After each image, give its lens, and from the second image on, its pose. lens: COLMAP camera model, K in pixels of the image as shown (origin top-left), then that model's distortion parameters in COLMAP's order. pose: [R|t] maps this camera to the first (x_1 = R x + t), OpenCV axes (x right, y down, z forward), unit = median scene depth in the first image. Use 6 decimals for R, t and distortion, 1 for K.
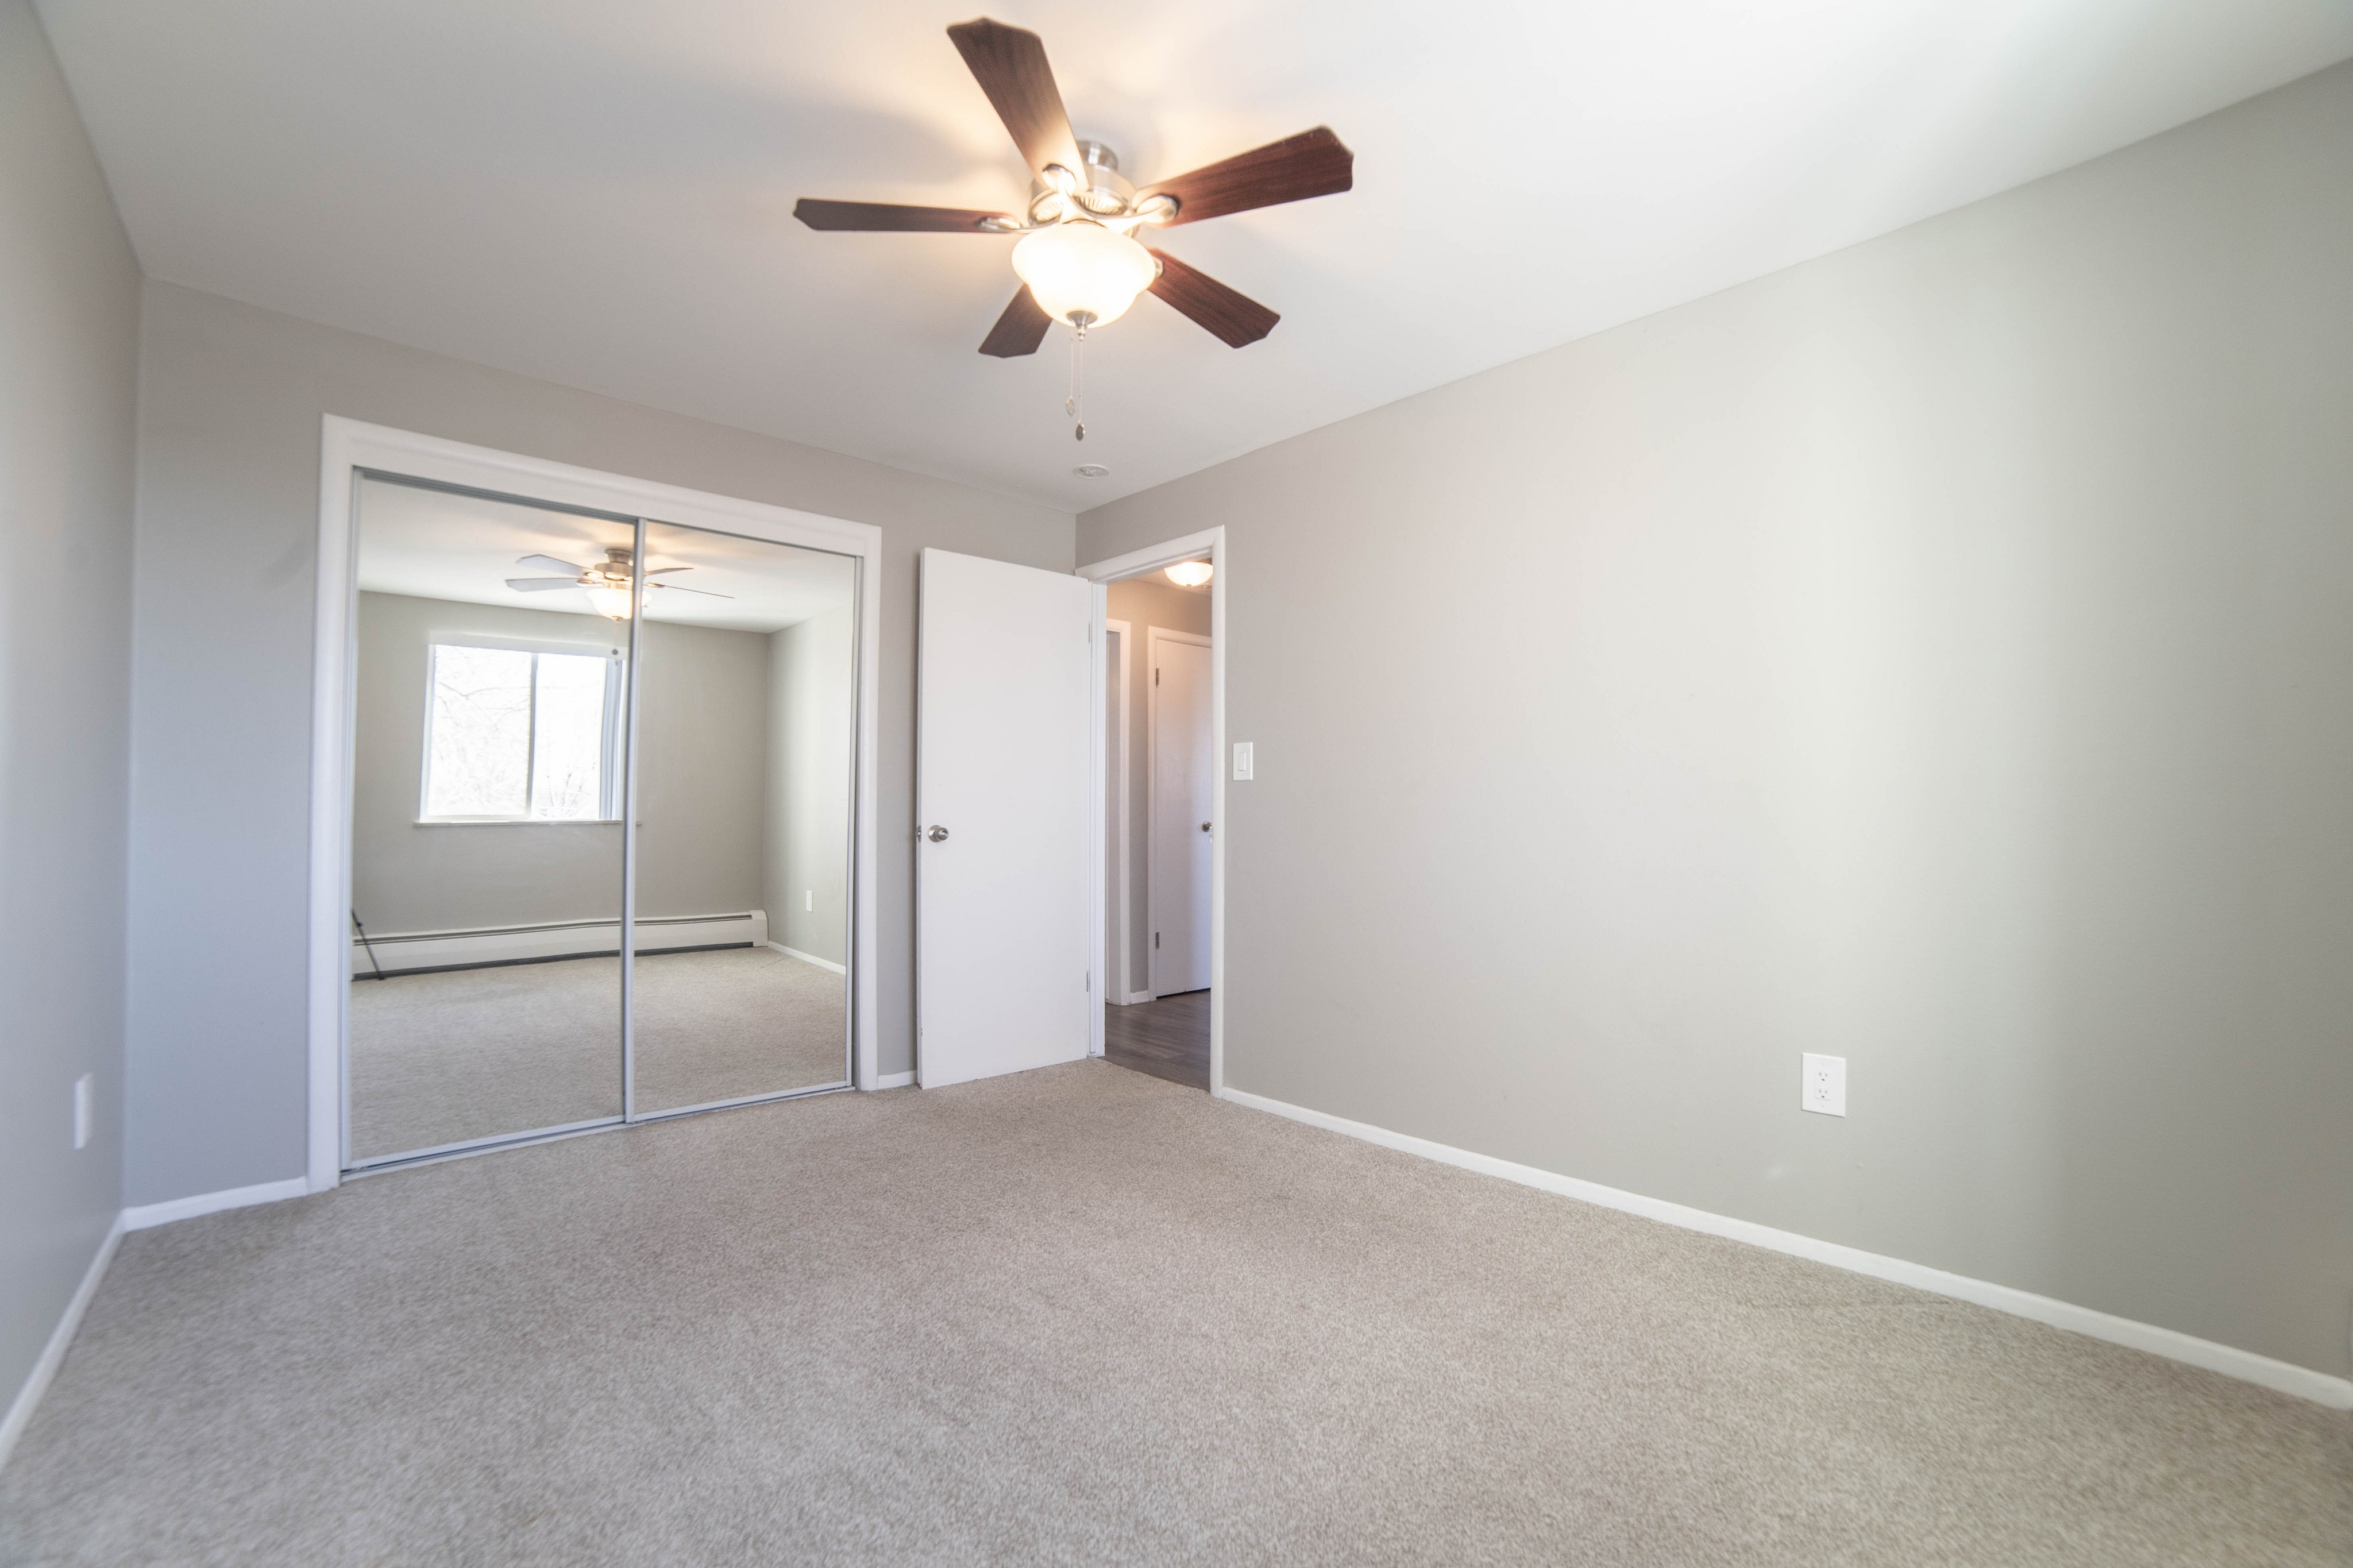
lens RADIAL K [[977.1, 0, 1196.0], [0, 977.1, 800.1], [0, 0, 1]] dist [-0.099441, 0.035217]
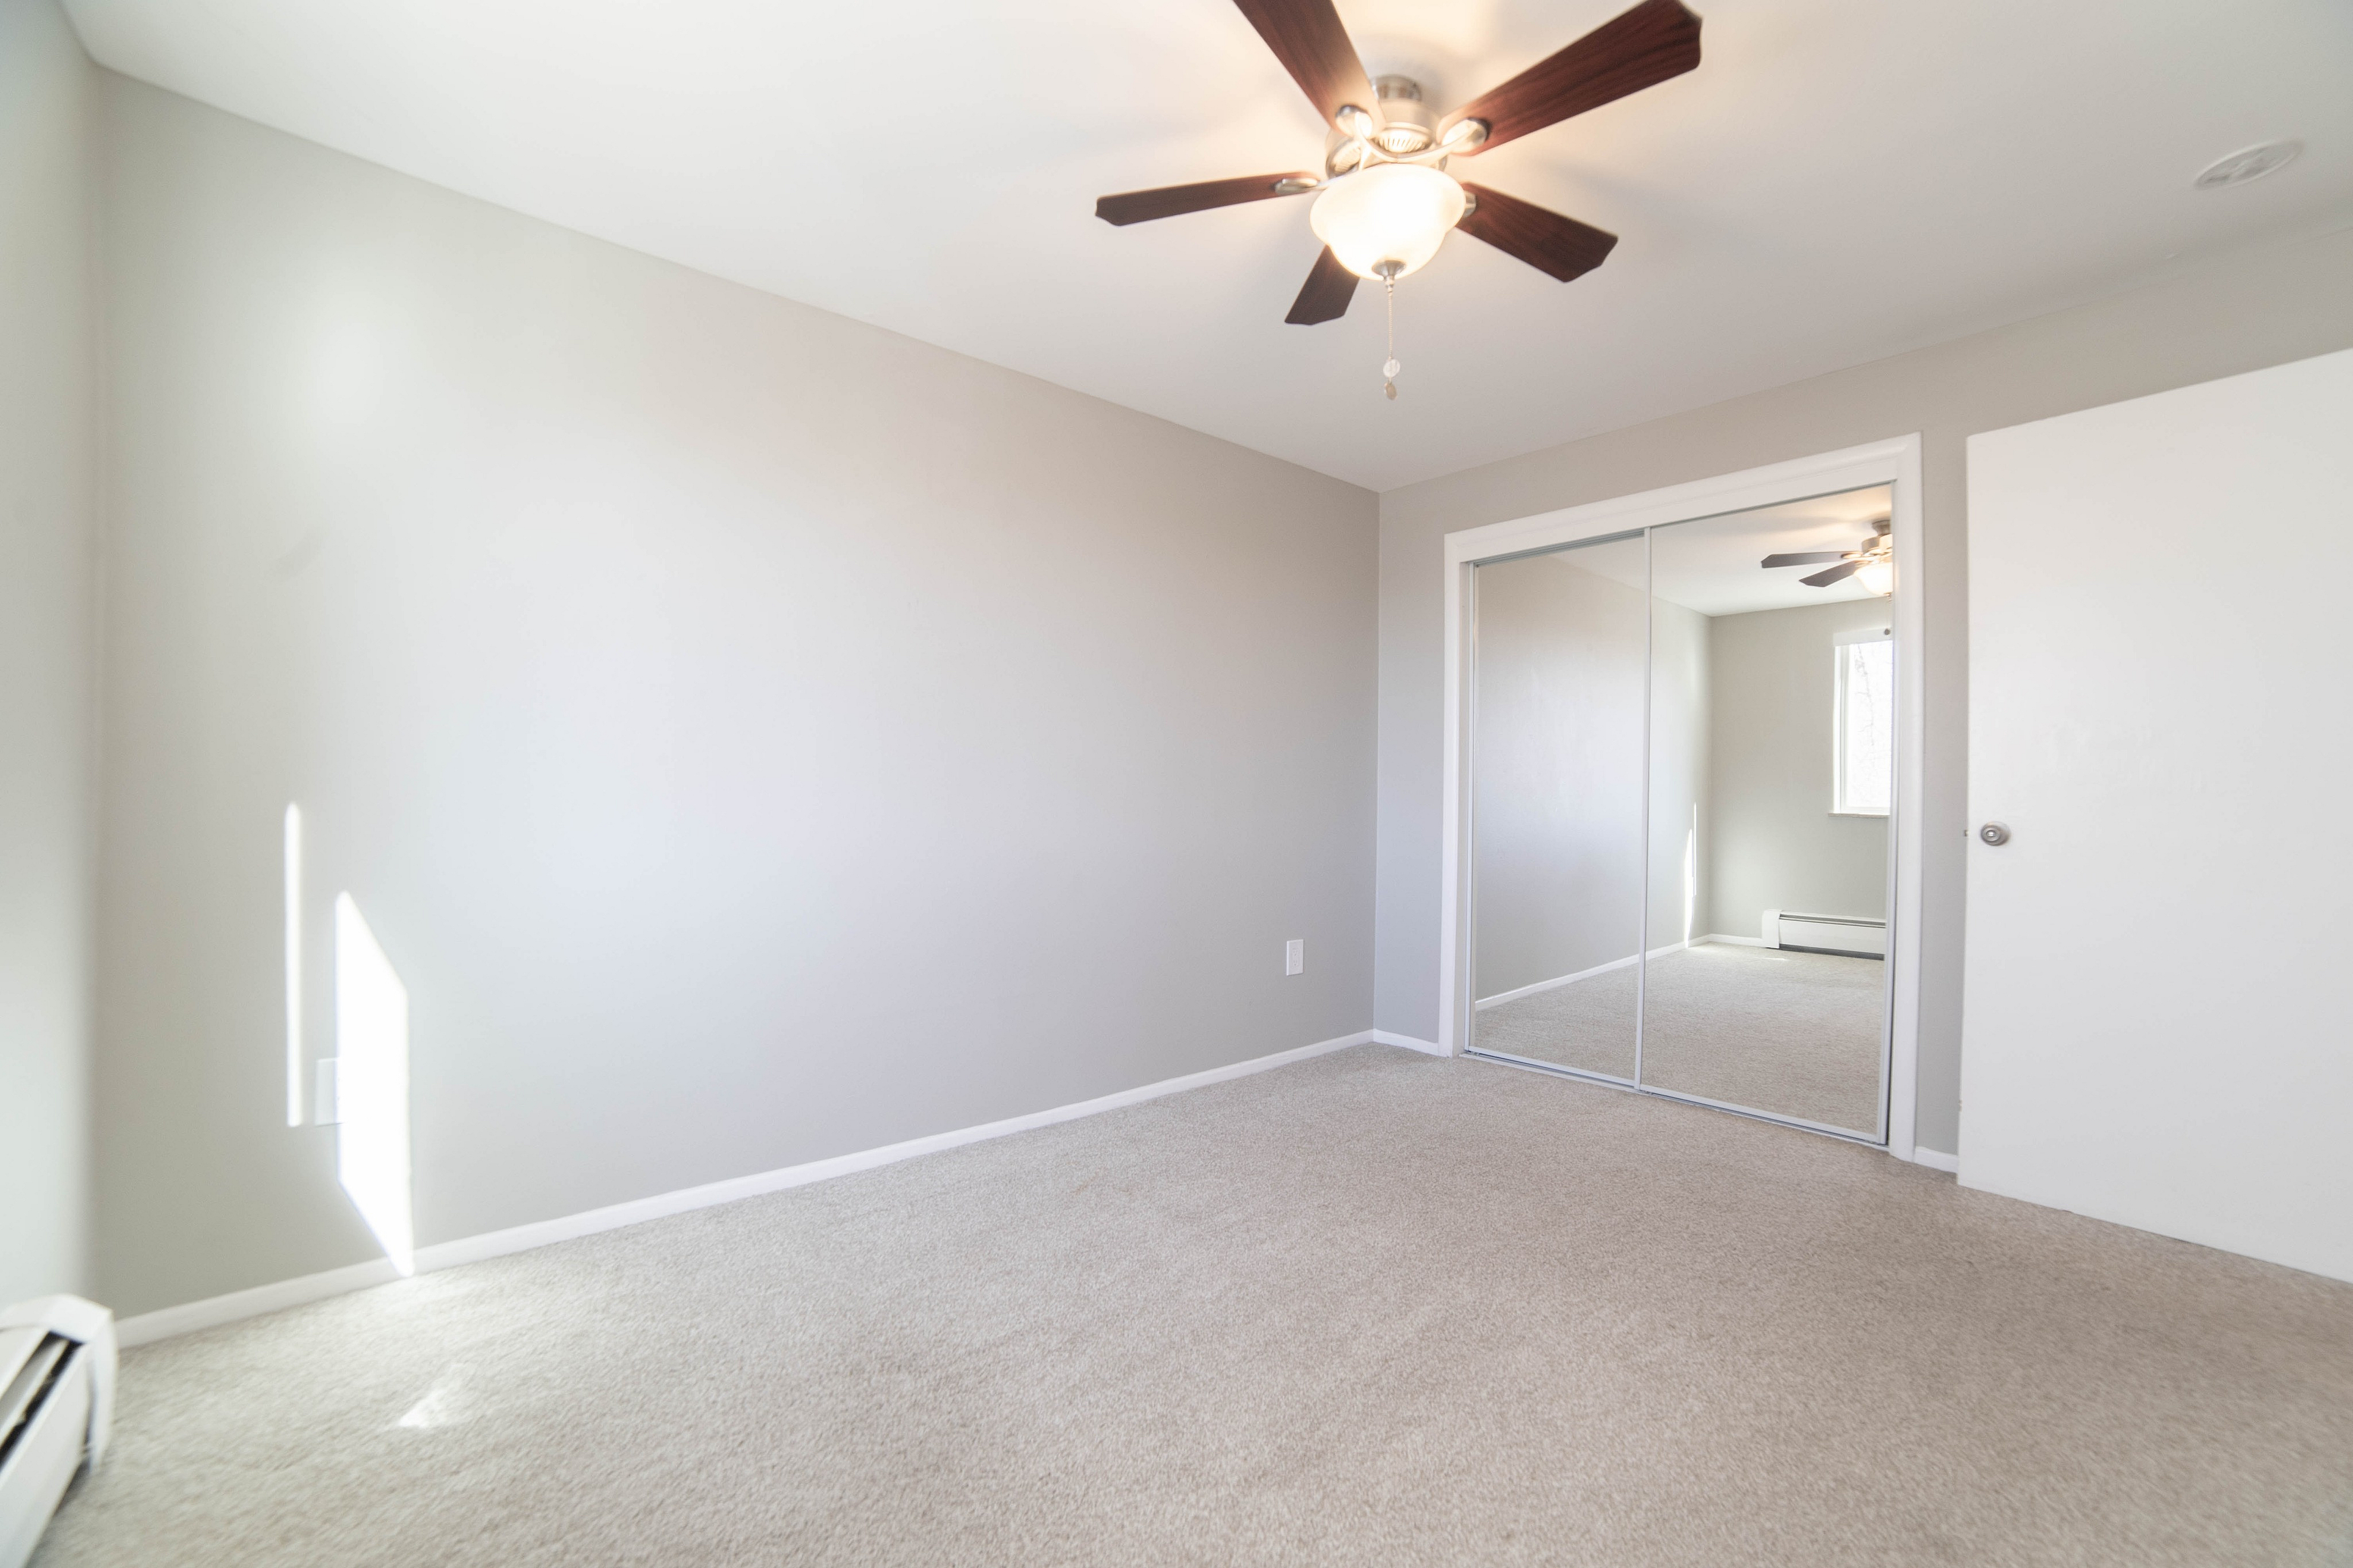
lens RADIAL K [[977.1, 0, 1196.0], [0, 977.1, 800.1], [0, 0, 1]] dist [-0.099441, 0.035217]
pose [[-0.039634, -0.001135, -0.999214, 0.550581], [0.007923, 0.999968, -0.001450, 0.007582], [0.999183, -0.007974, -0.039624, 0.573496]]
